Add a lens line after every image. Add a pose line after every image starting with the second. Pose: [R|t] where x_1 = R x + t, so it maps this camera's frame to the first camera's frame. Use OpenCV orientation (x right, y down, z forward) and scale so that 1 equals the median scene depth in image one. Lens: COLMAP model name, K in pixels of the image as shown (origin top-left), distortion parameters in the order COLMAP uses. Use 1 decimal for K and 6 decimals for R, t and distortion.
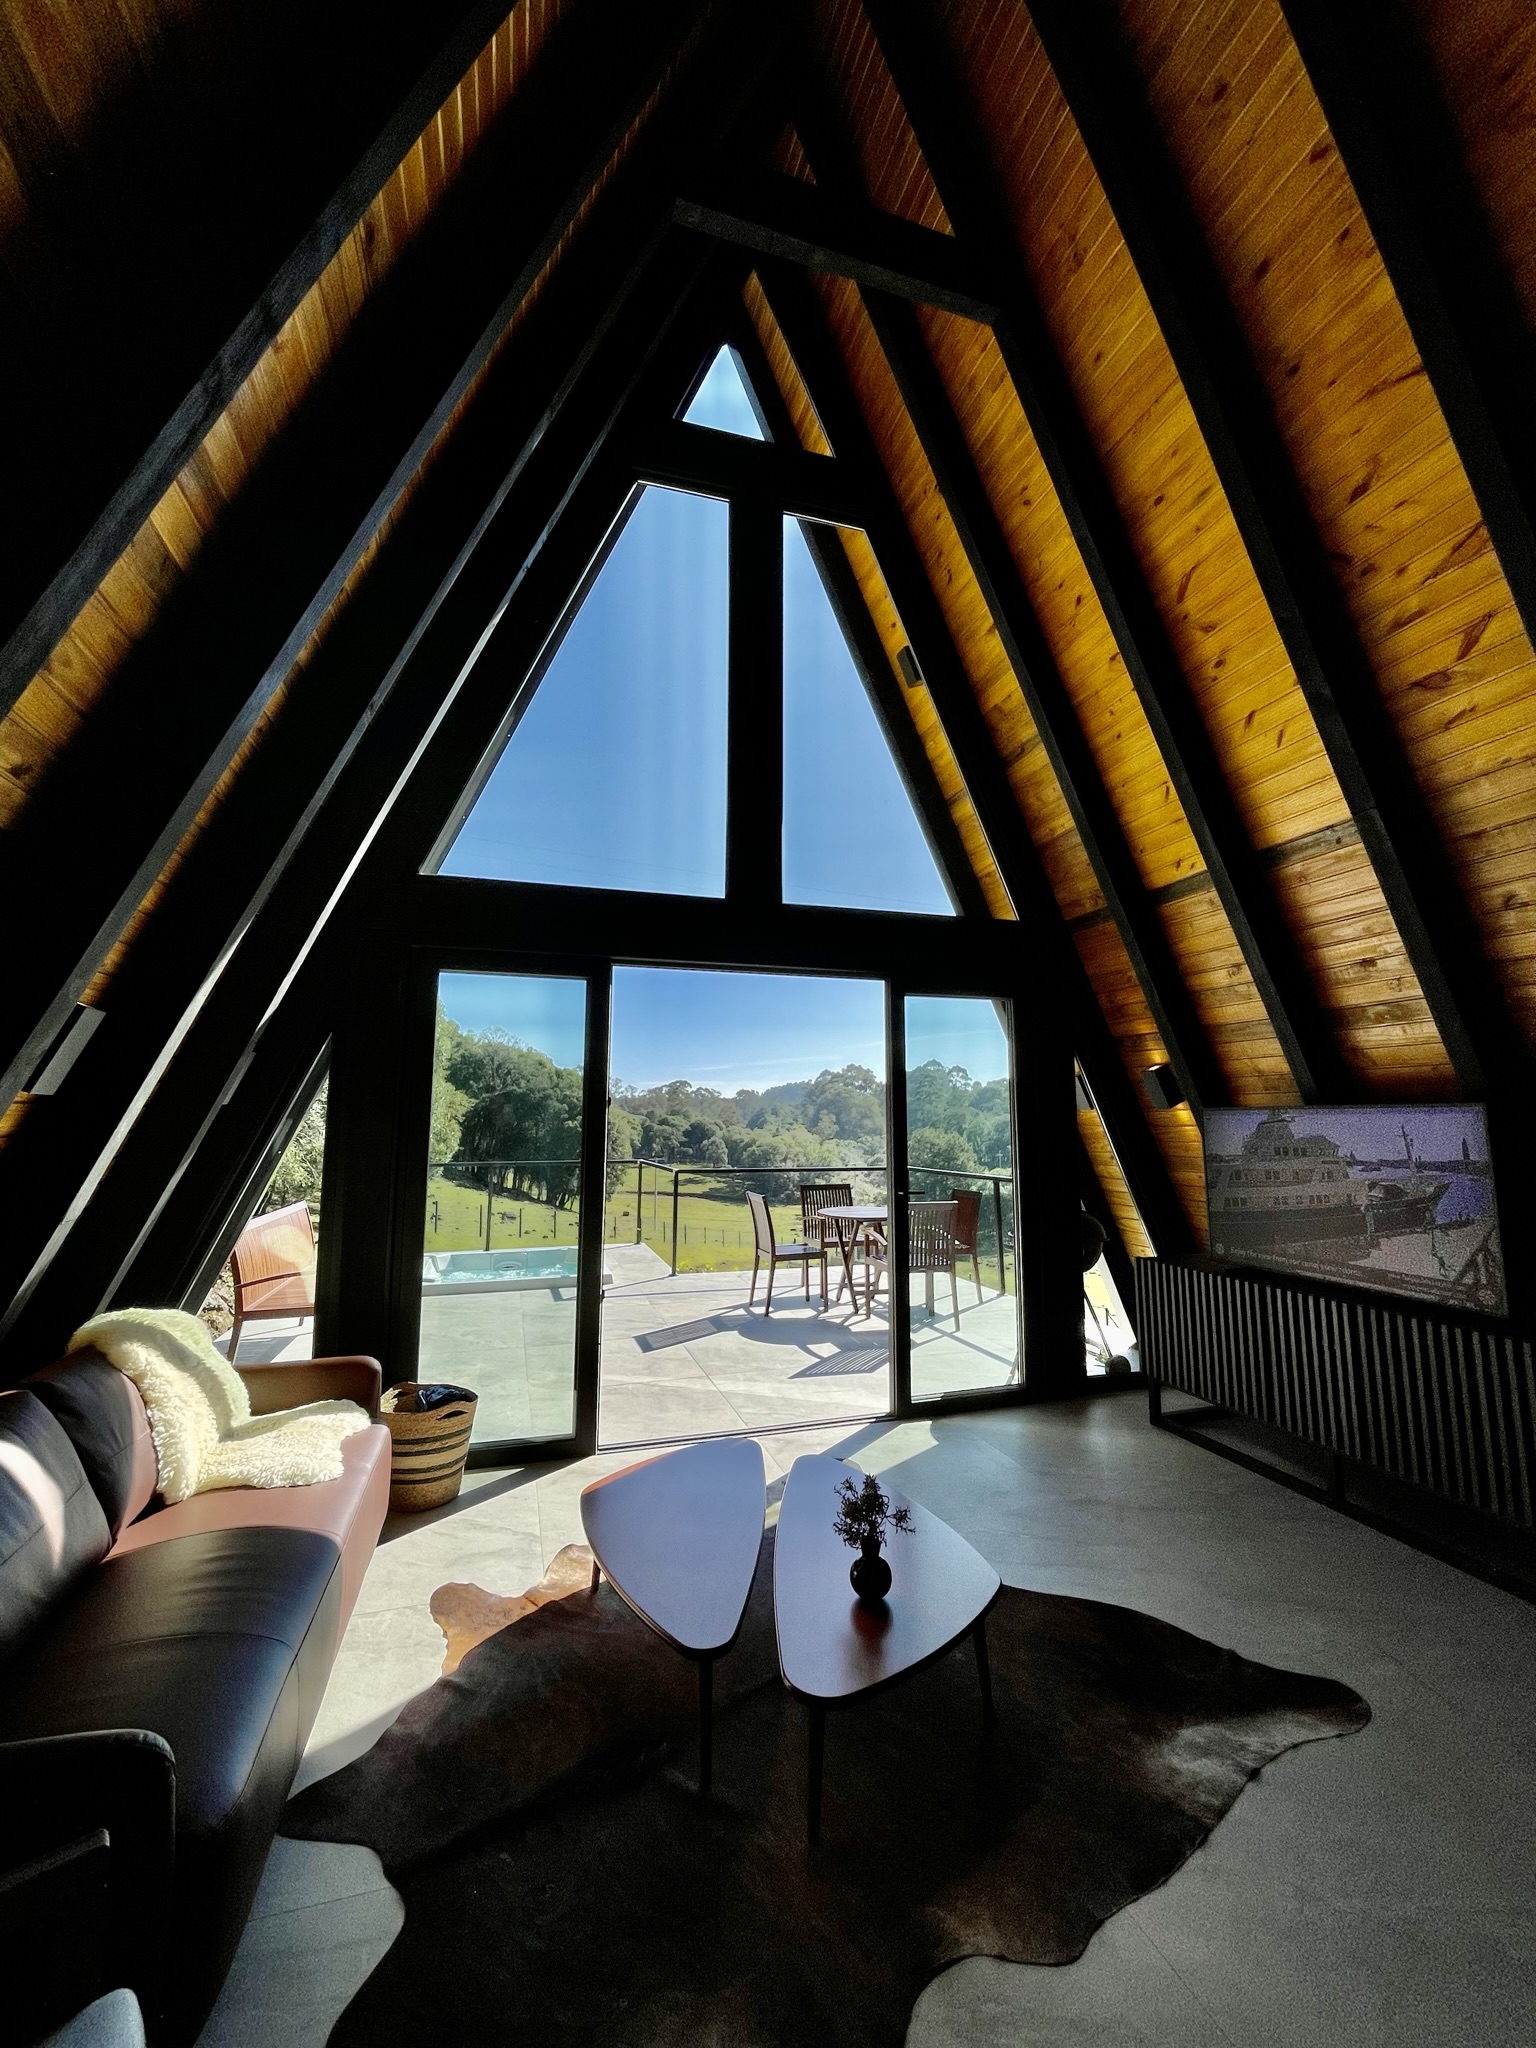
lens RADIAL K [[828.3, 0, 773.5], [0, 828.3, 996.8], [0, 0, 1]] dist [-0.001450, -0.000194]
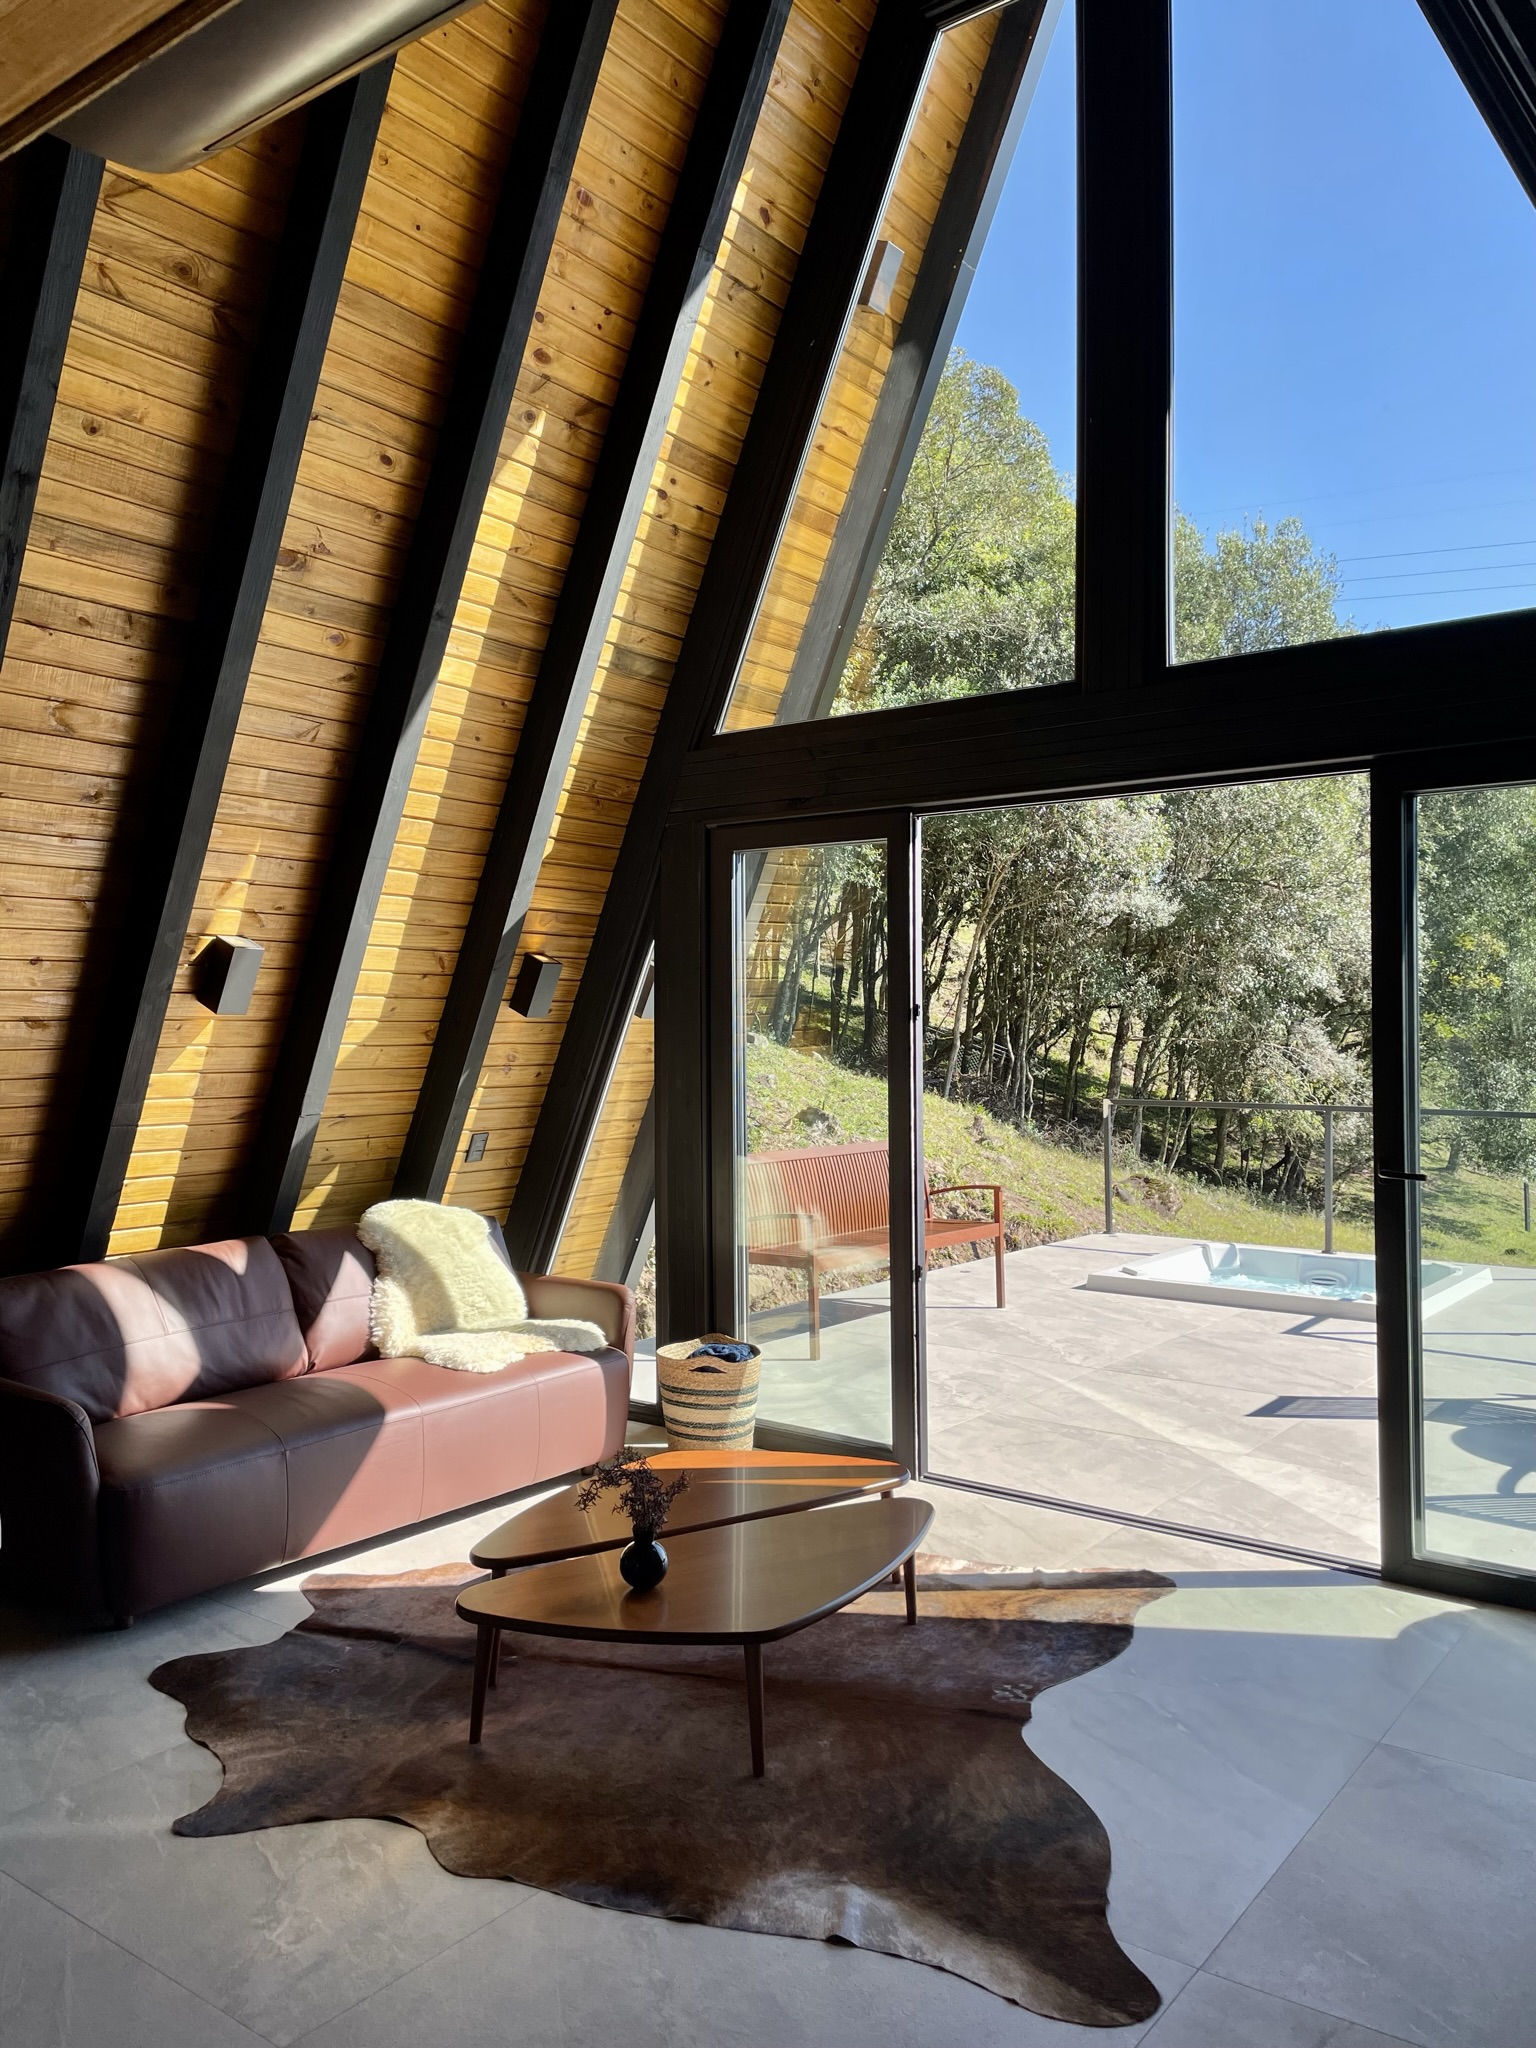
lens RADIAL K [[1545.3, 0, 768.0], [0, 1545.3, 1024.0], [0, 0, 1]] dist [0.045281, 0.000698]
pose [[0.573928, -0.007462, -0.818872, 0.788081], [0.118836, 0.990133, 0.074267, 0.023583], [0.810237, -0.139935, 0.569152, 0.138052]]
